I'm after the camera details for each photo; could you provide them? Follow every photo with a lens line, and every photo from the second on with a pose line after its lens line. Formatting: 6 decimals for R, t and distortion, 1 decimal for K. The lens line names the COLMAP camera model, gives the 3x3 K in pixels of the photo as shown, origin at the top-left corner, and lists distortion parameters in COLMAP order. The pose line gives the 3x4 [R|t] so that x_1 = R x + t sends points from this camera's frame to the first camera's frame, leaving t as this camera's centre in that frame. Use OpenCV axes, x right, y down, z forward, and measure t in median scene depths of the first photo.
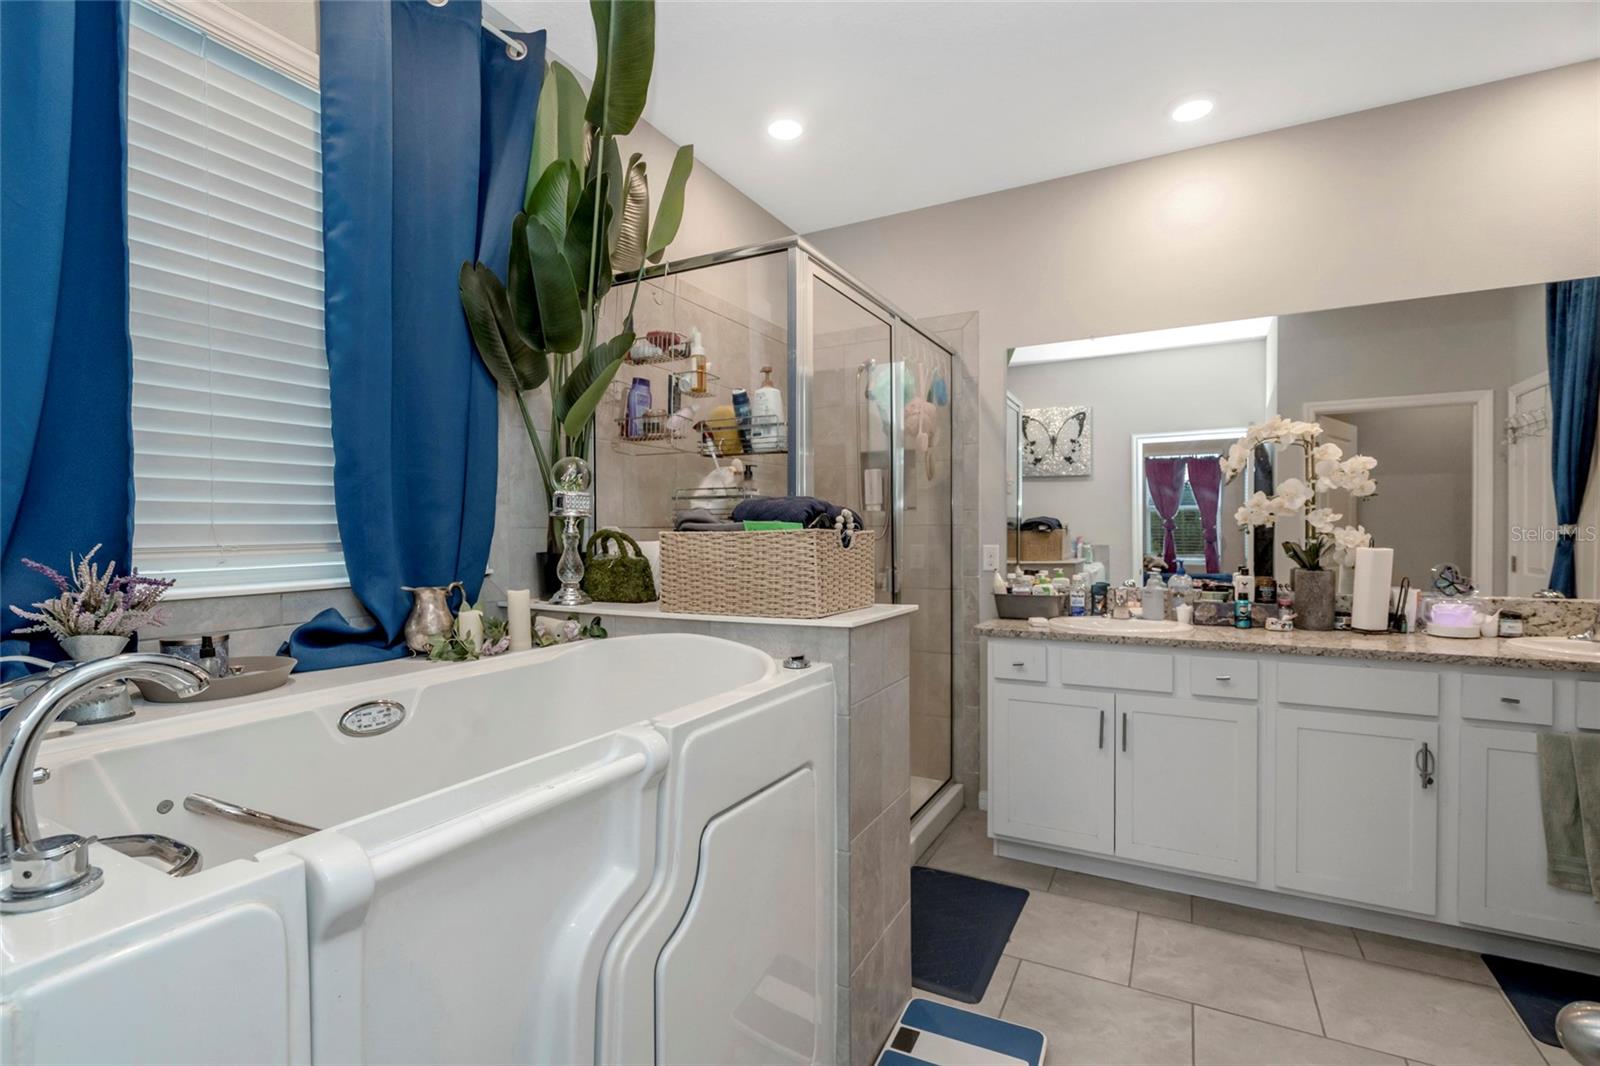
lens RADIAL K [[734.7, 0, 796.8], [0, 734.7, 543.2], [0, 0, 1]] dist [0.003718, -0.001163]
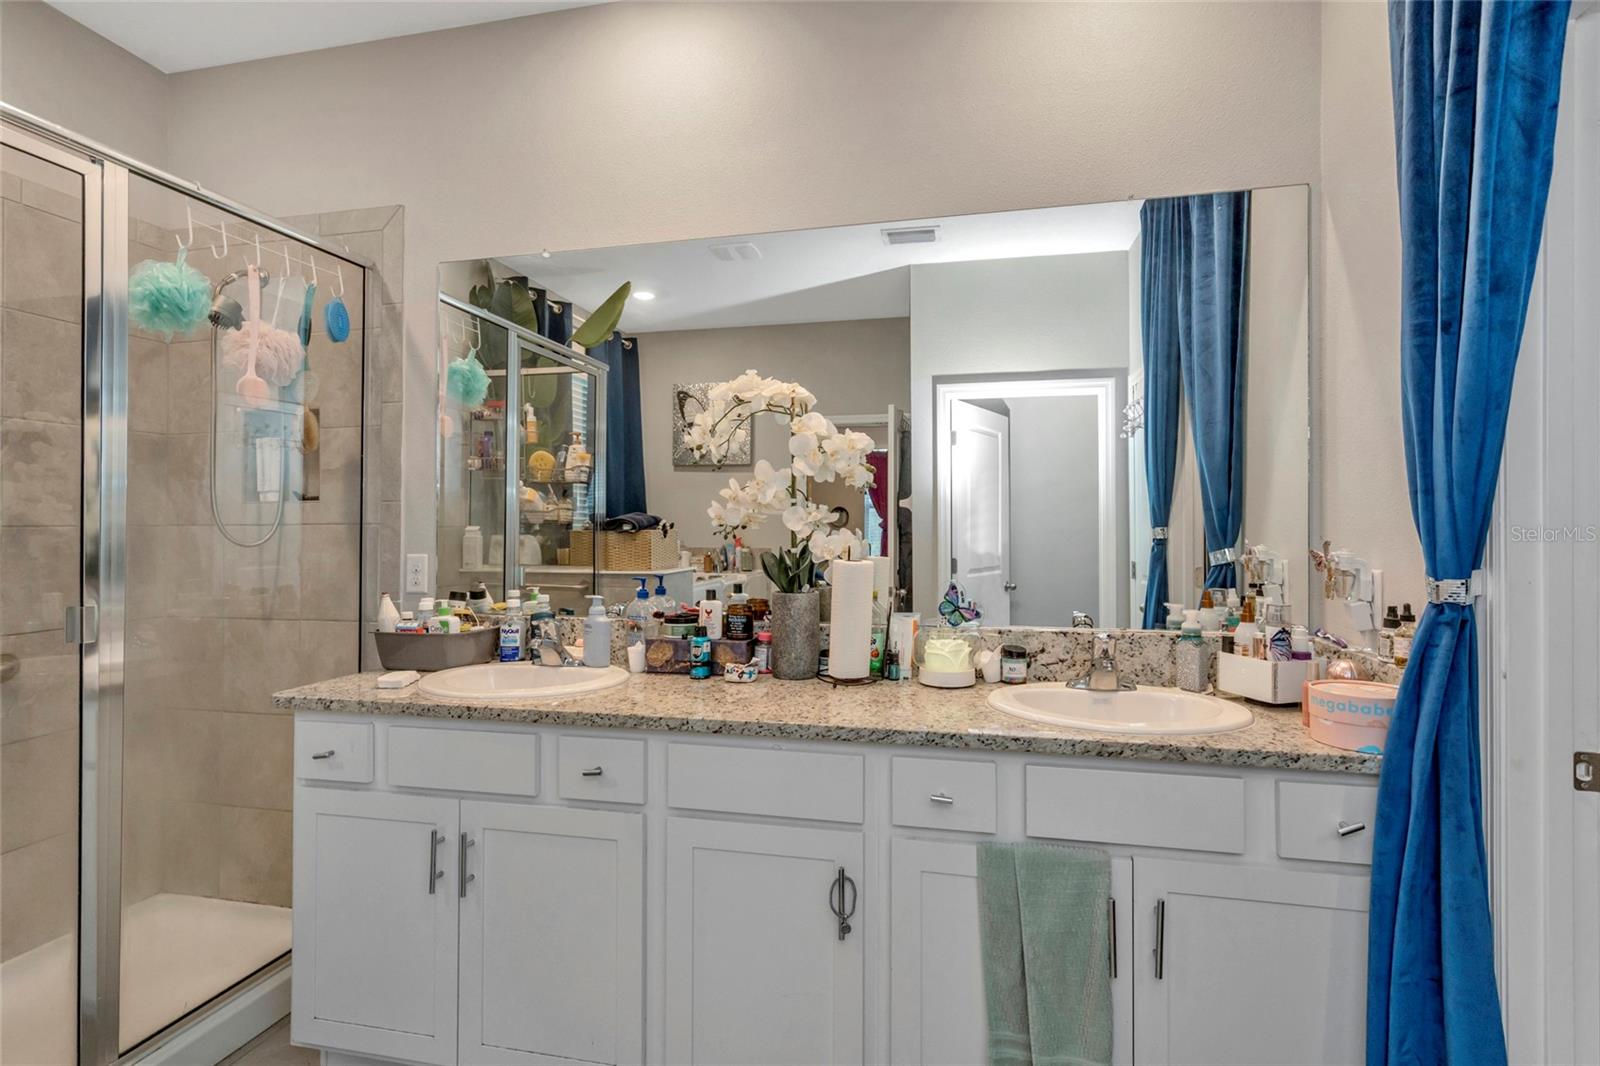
lens RADIAL K [[774.2, 0, 809.7], [0, 774.2, 524.8], [0, 0, 1]] dist [0.003038, 0.001025]
pose [[0.967684, 0.004741, 0.252121, 0.540174], [0.000407, 0.999793, -0.020363, -0.012263], [-0.252165, 0.019807, 0.967481, 0.285812]]
